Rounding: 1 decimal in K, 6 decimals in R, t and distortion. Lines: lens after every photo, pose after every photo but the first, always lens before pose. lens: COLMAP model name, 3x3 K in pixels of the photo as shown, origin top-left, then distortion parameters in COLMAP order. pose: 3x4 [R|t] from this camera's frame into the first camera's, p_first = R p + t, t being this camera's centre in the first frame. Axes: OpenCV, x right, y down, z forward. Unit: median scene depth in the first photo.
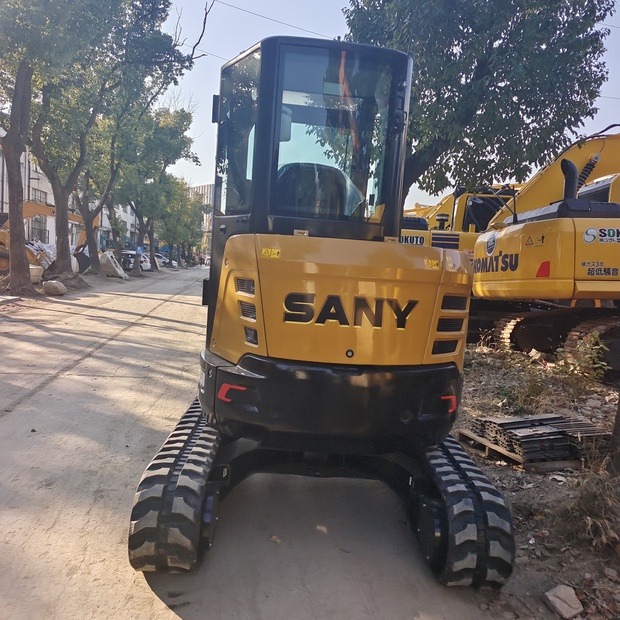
lens RADIAL K [[545.4, 0, 310.0], [0, 545.4, 310.0], [0, 0, 1]] dist [0.031072, 0.007015]
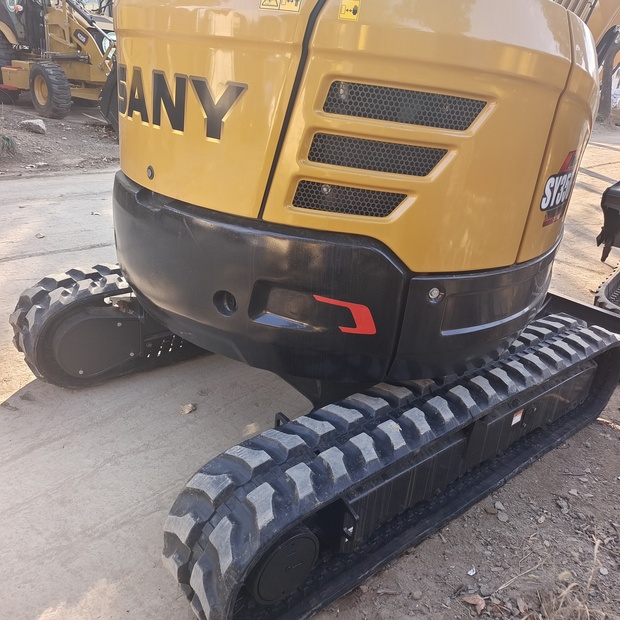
lens RADIAL K [[545.4, 0, 310.0], [0, 545.4, 310.0], [0, 0, 1]] dist [0.031072, 0.007015]
pose [[0.628337, 0.309256, -0.713830, 0.646454], [-0.108486, 0.943456, 0.313245, 0.013137], [0.770340, -0.119383, 0.626358, 0.725846]]
